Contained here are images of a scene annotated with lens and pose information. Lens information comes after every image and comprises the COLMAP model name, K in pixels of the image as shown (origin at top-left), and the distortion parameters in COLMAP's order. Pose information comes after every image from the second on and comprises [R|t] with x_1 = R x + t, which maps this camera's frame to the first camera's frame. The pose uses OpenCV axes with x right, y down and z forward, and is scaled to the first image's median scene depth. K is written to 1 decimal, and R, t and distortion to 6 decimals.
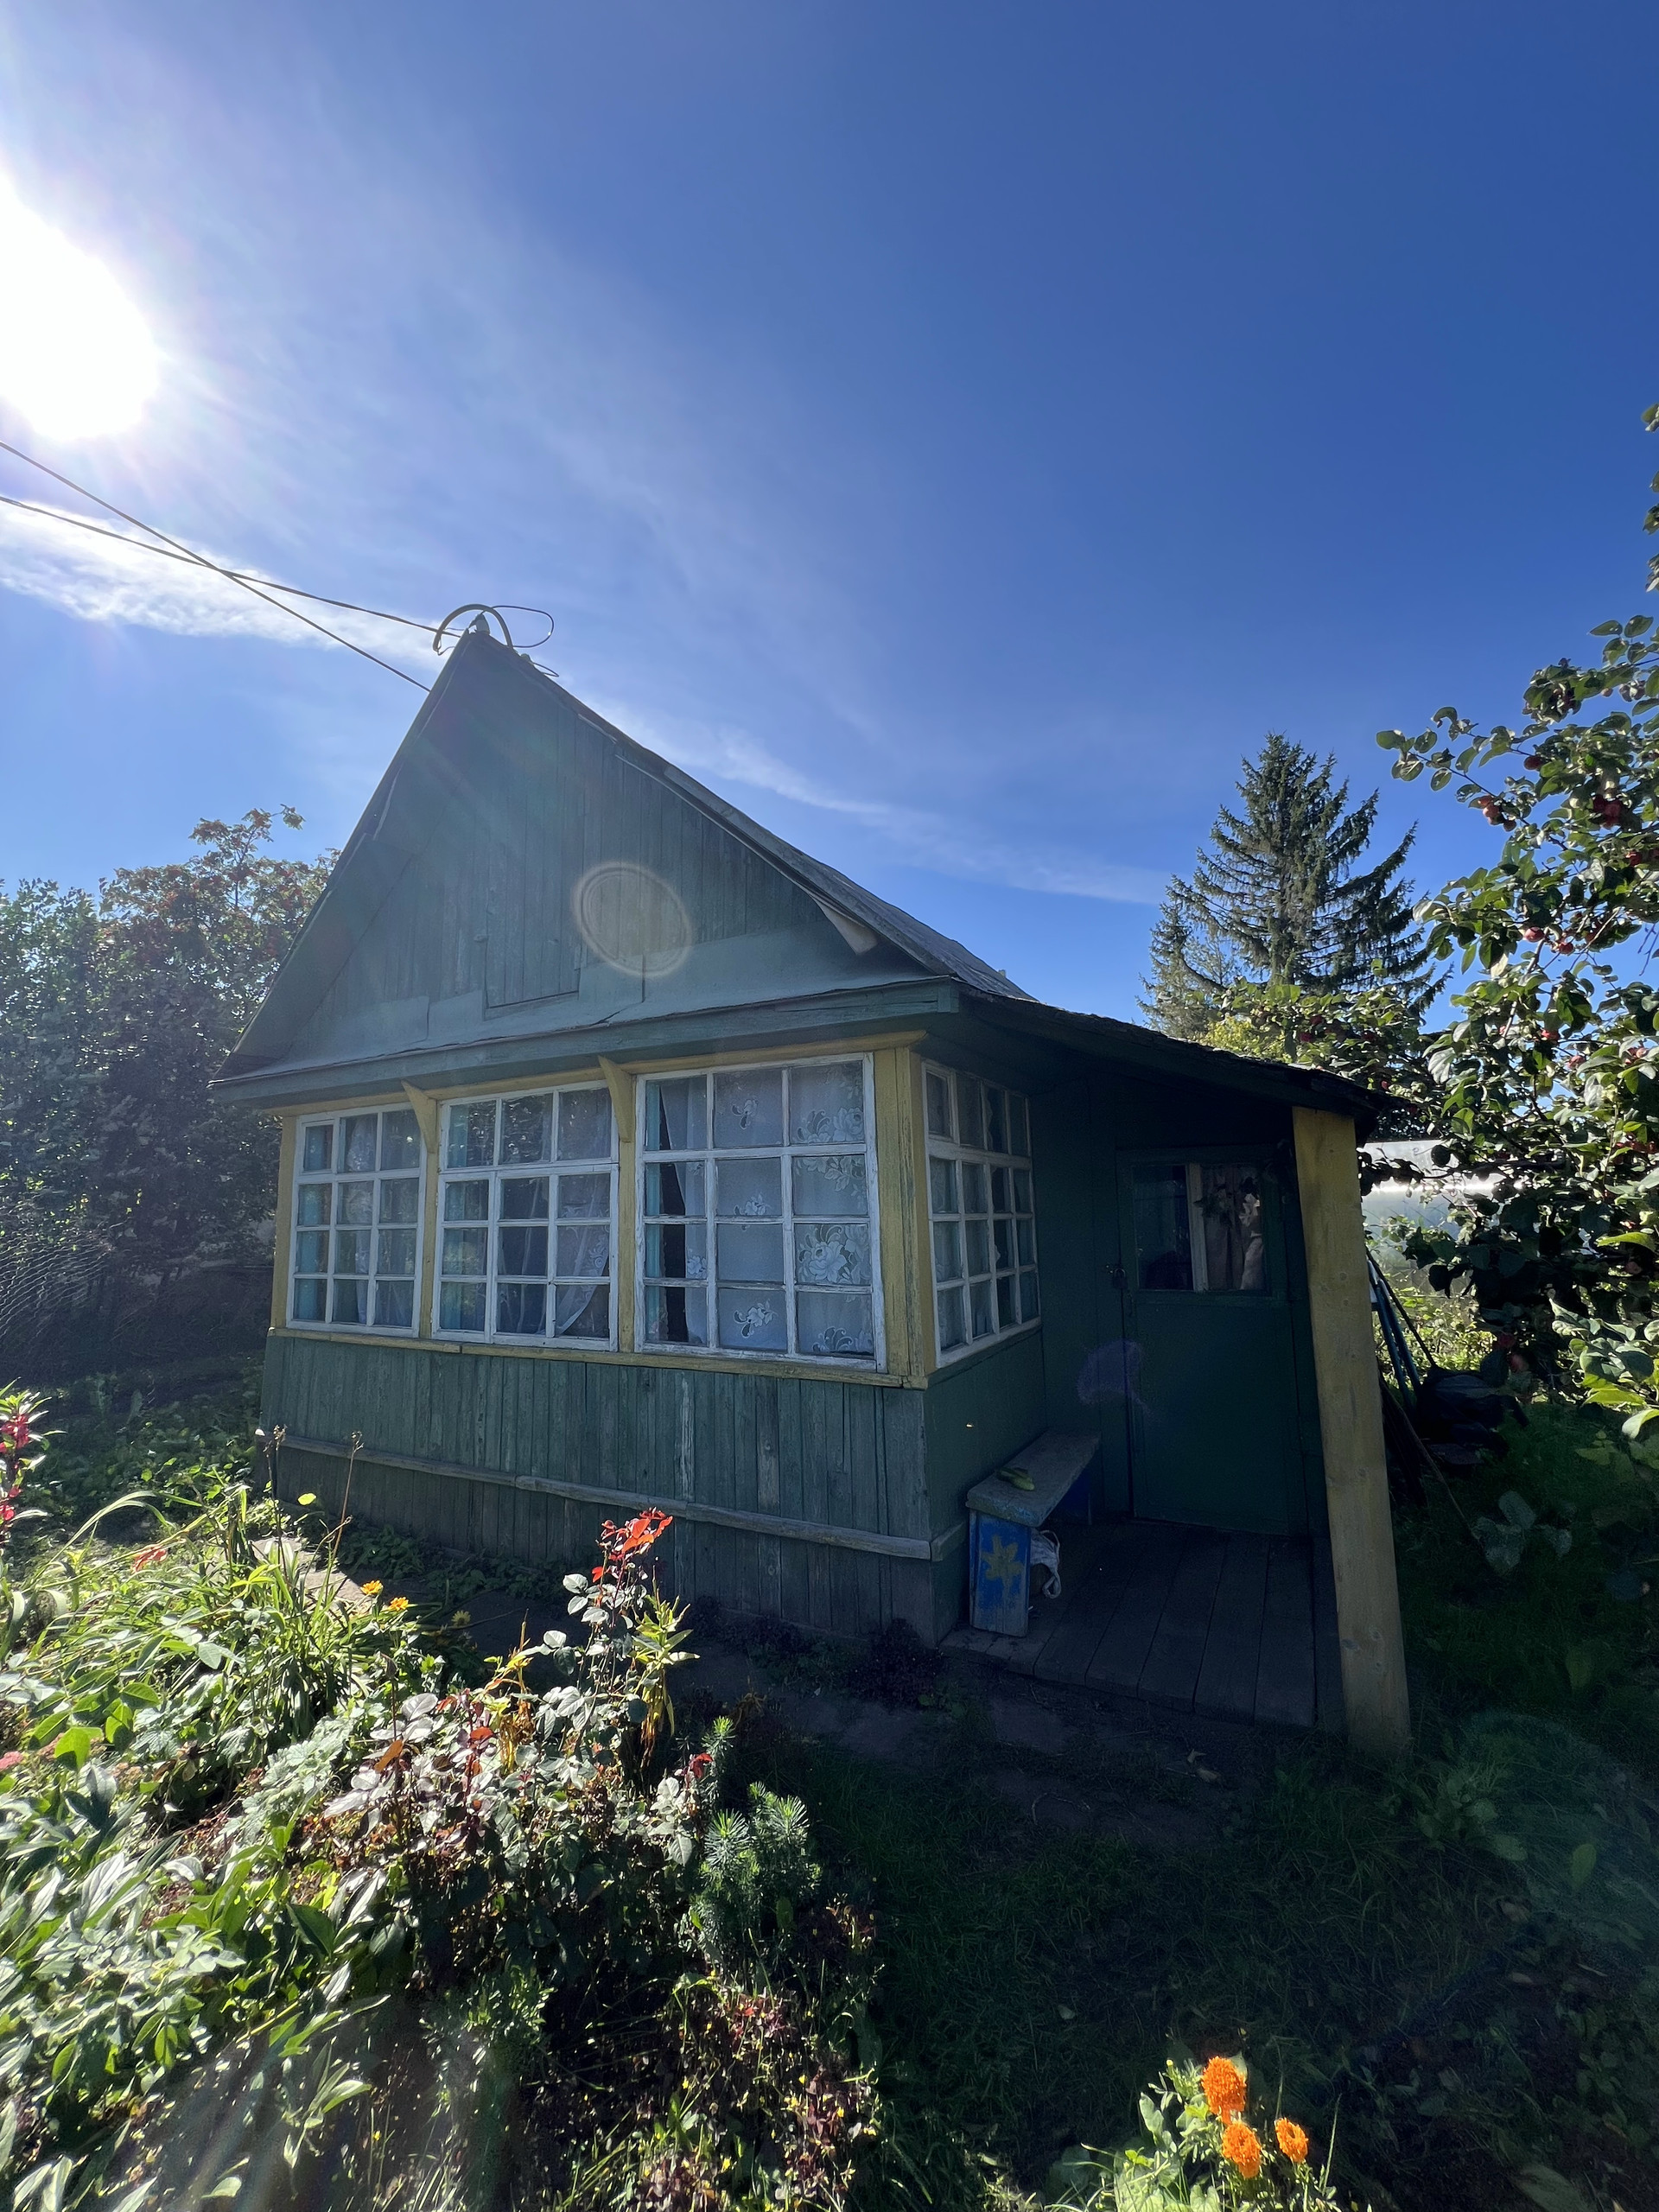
lens RADIAL K [[884.9, 0, 829.8], [0, 884.9, 1099.8], [0, 0, 1]] dist [-0.000336, 0.000485]
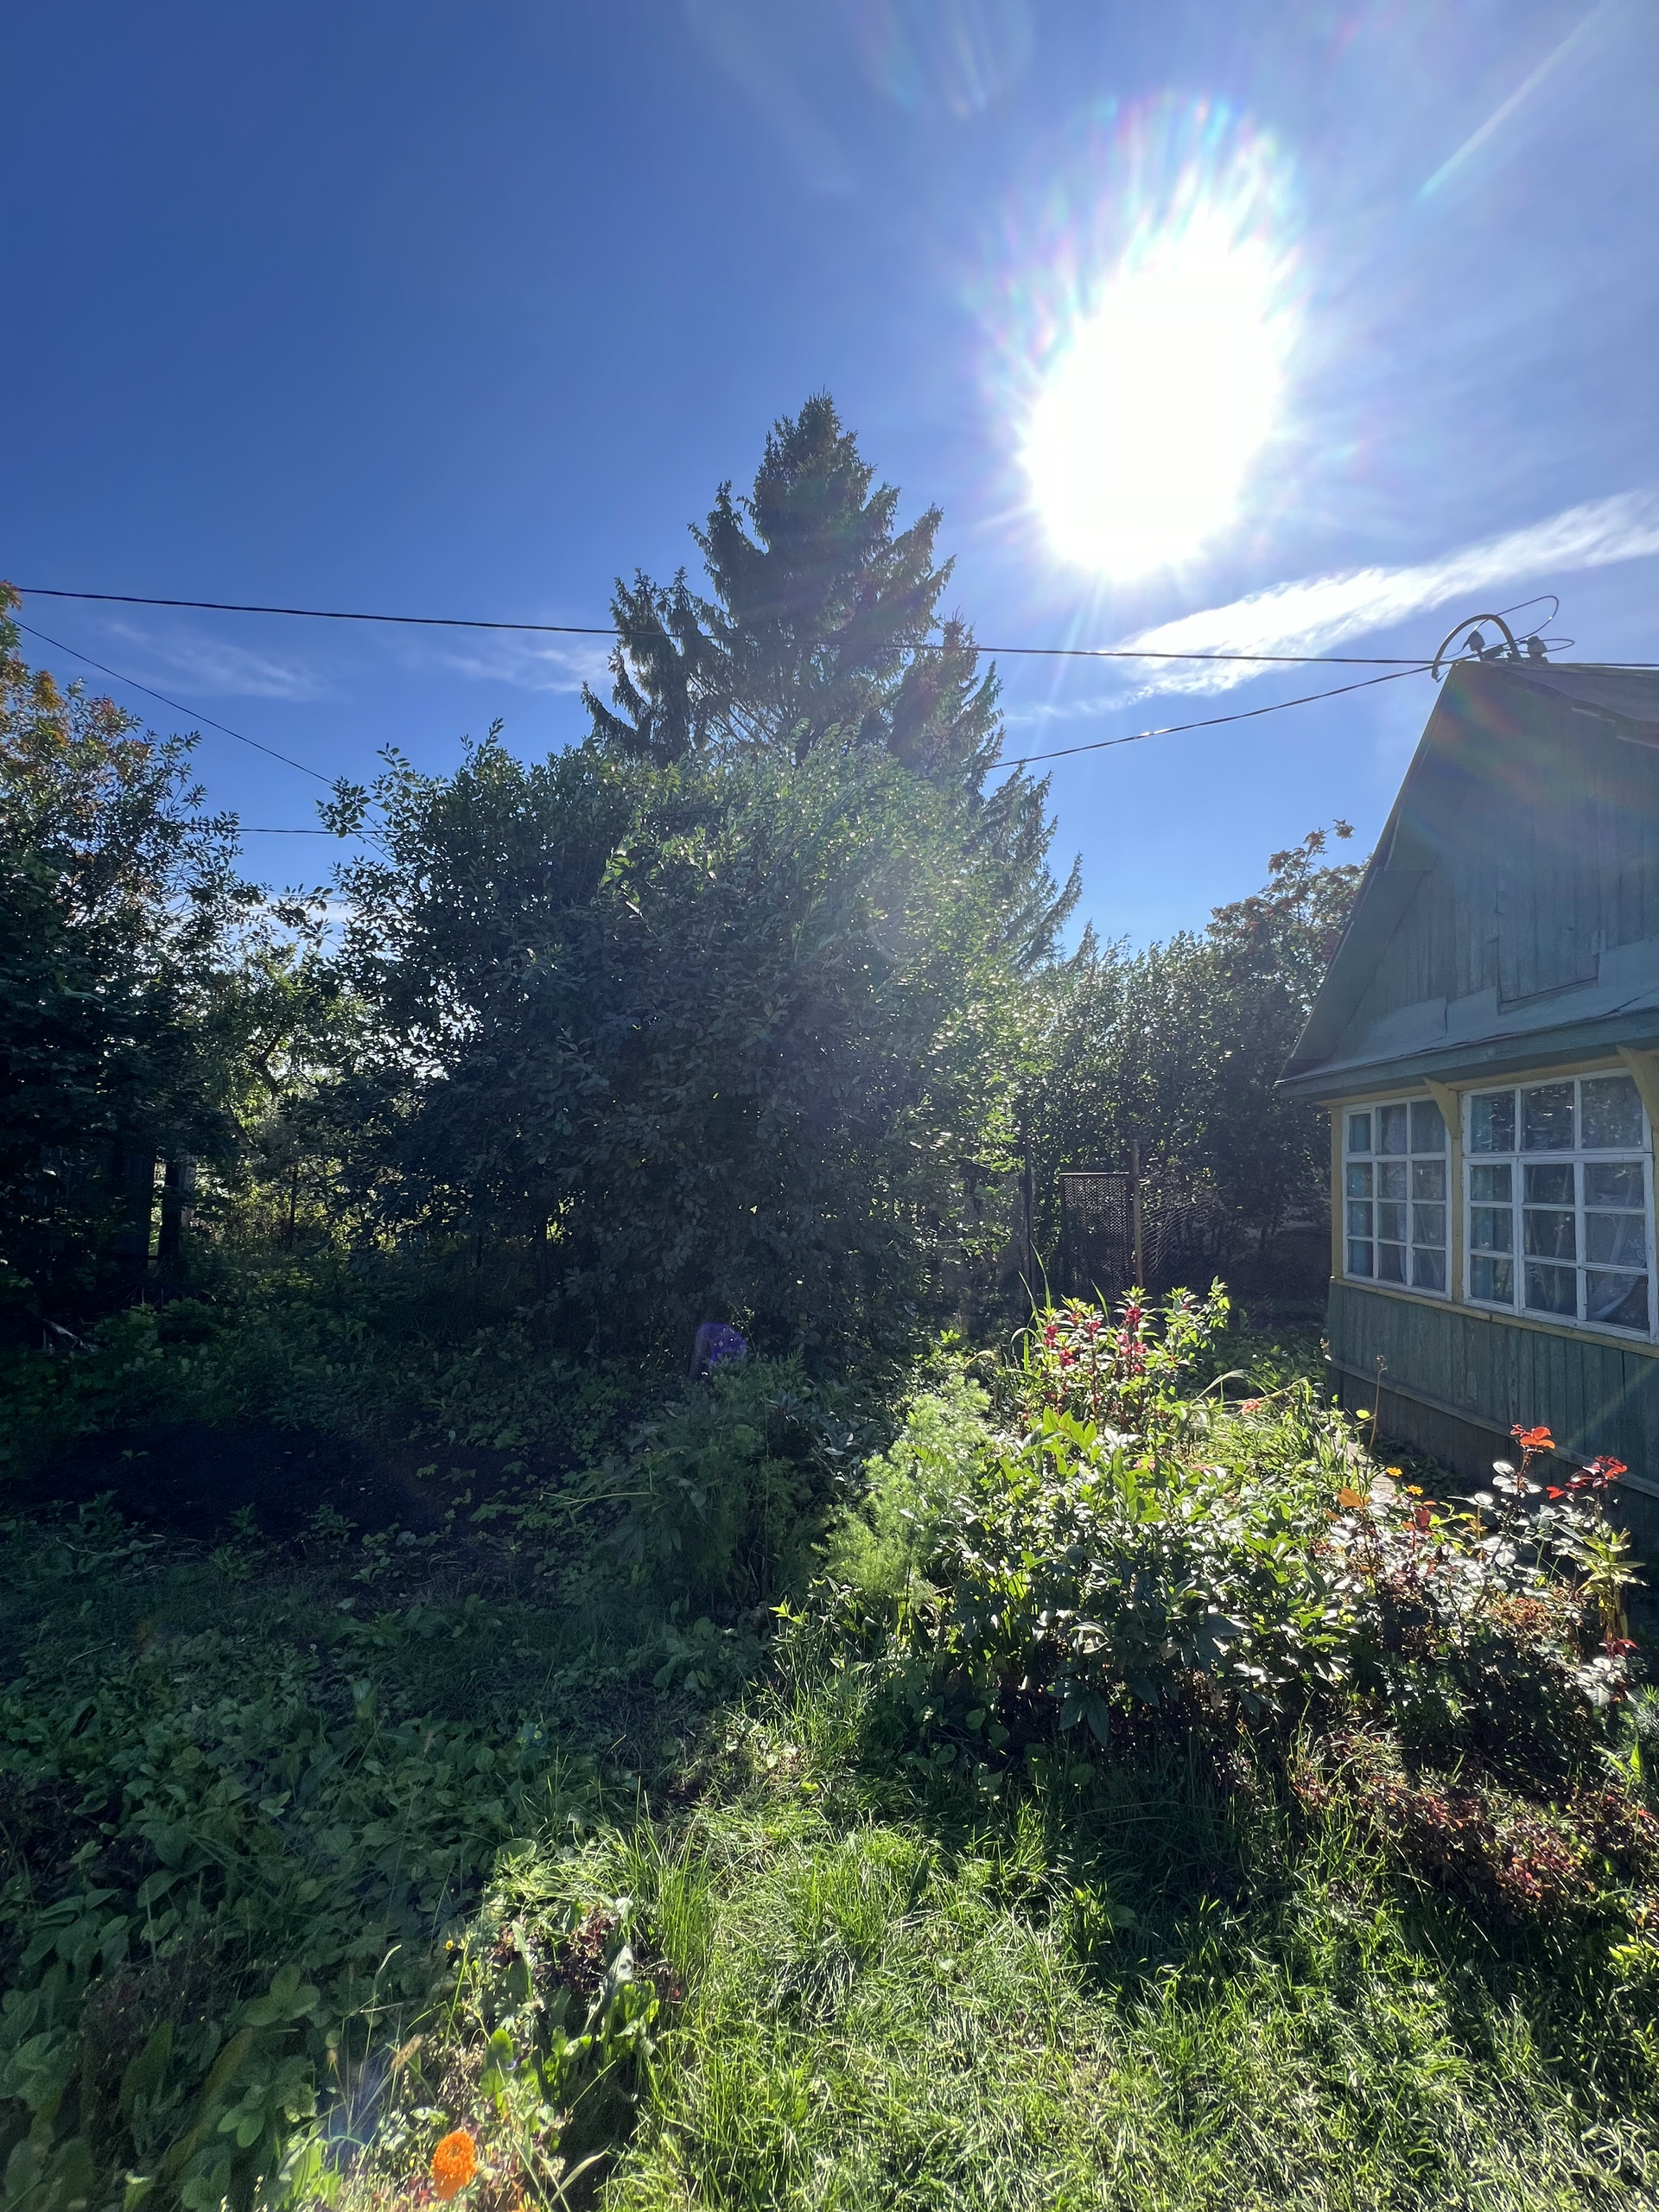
lens RADIAL K [[884.9, 0, 829.8], [0, 884.9, 1099.8], [0, 0, 1]] dist [-0.000336, 0.000485]
pose [[0.450239, -0.032661, -0.892311, 0.194348], [0.059278, 0.998220, -0.006628, -0.028531], [0.890938, -0.049910, 0.451373, -0.206067]]
